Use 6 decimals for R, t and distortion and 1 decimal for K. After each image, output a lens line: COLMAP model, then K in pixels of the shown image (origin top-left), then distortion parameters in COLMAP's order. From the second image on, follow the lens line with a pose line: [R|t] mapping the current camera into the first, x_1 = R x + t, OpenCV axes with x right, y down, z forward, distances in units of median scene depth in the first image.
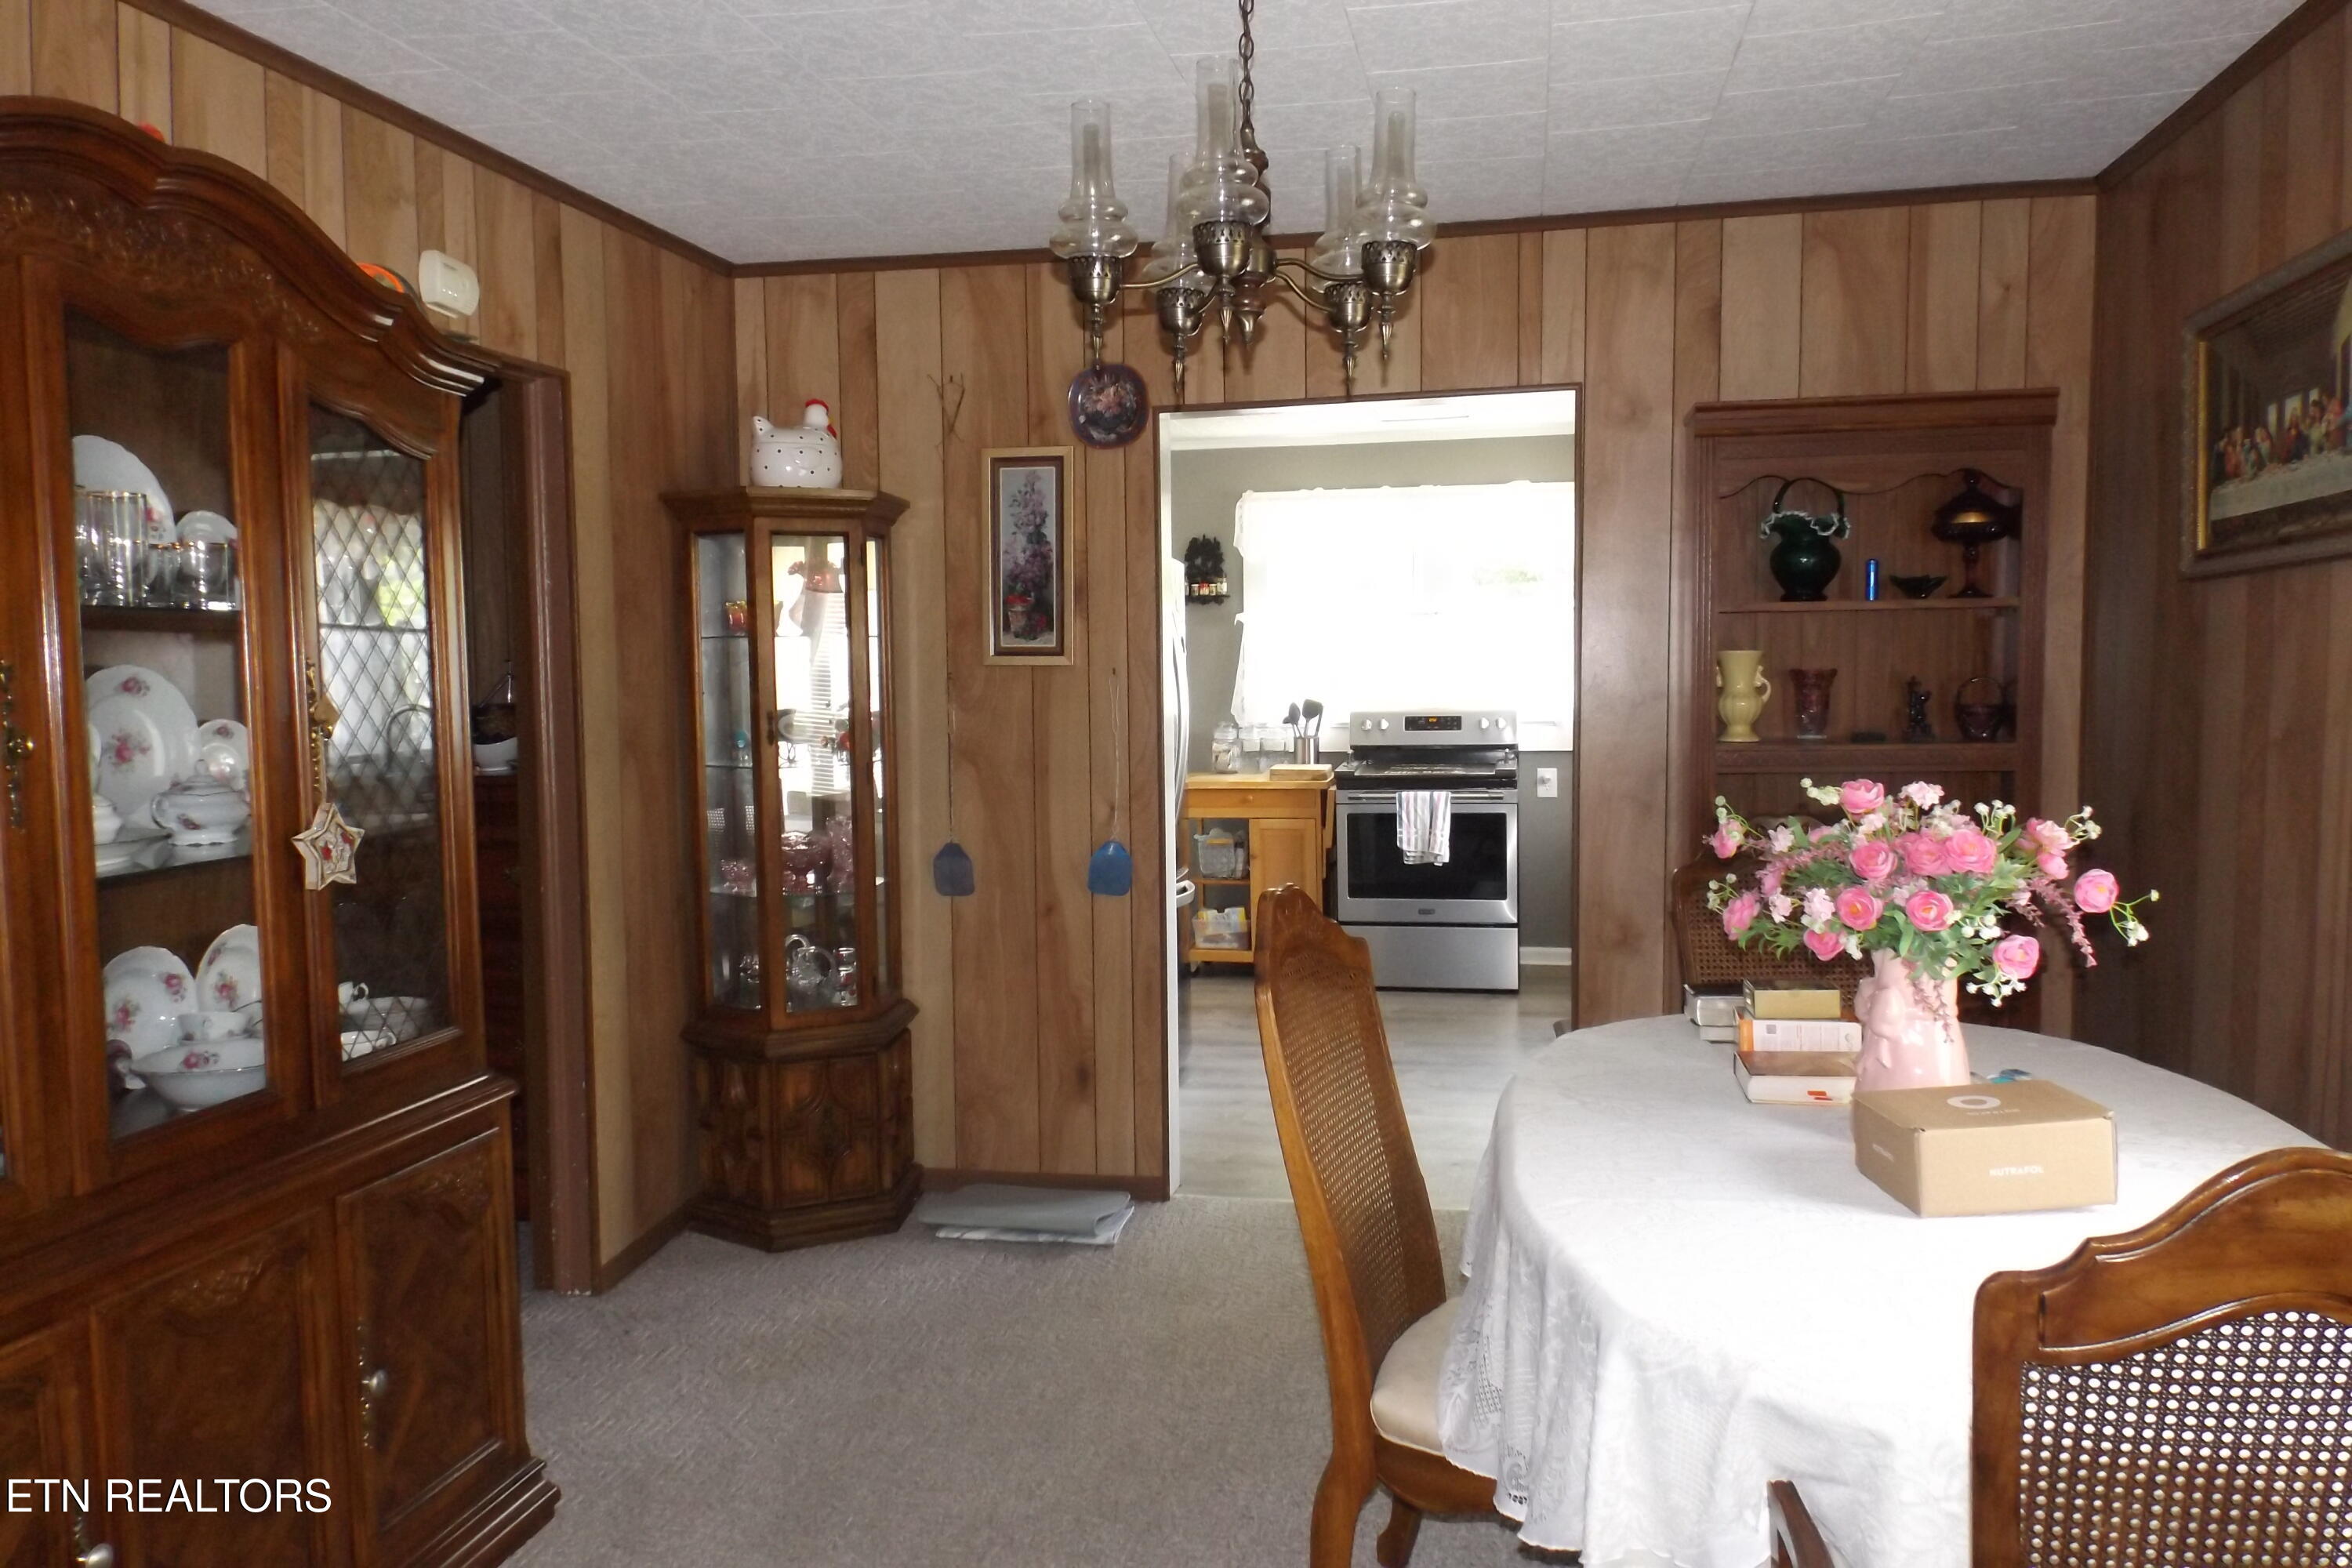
lens RADIAL K [[1700.4, 0, 1174.5], [0, 1700.4, 785.2], [0, 0, 1]] dist [-0.004512, -0.002994]
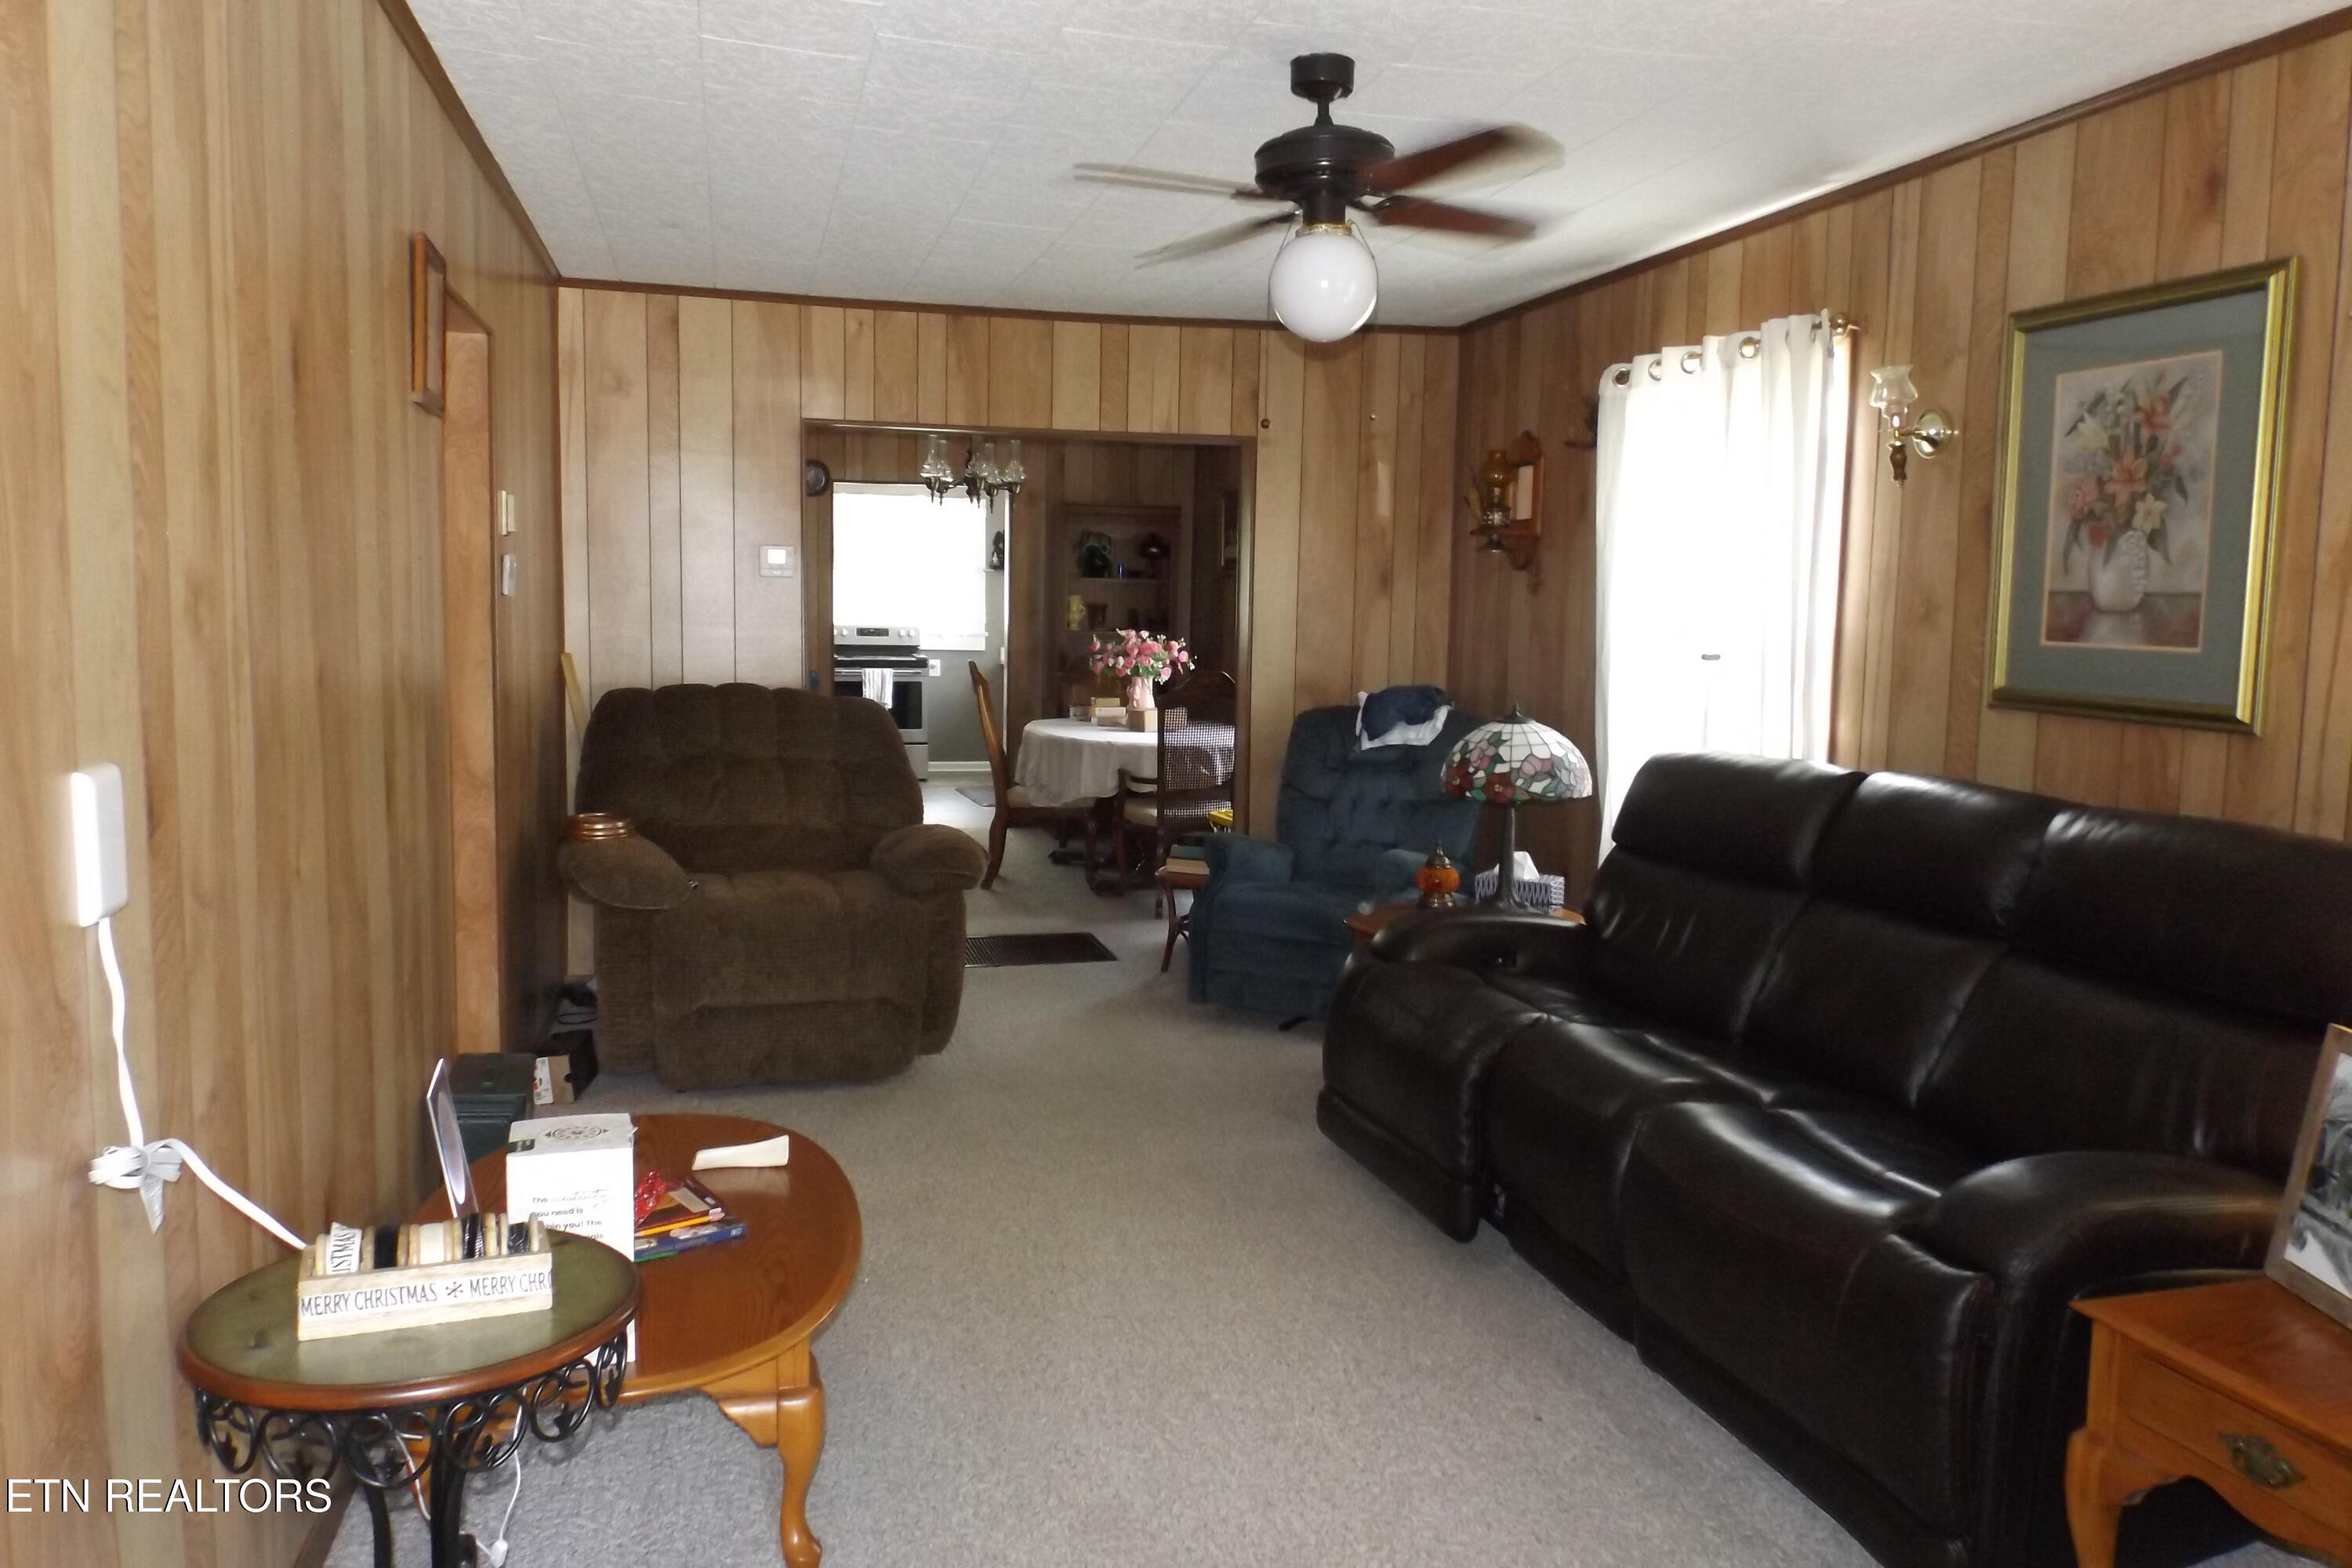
lens RADIAL K [[1700.4, 0, 1177.9], [0, 1700.4, 780.5], [0, 0, 1]] dist [-0.004512, -0.002994]
pose [[0.896160, -0.012877, 0.443545, -0.695212], [-0.000458, 0.999551, 0.029944, 0.128165], [-0.443731, -0.027038, 0.895752, -1.438104]]
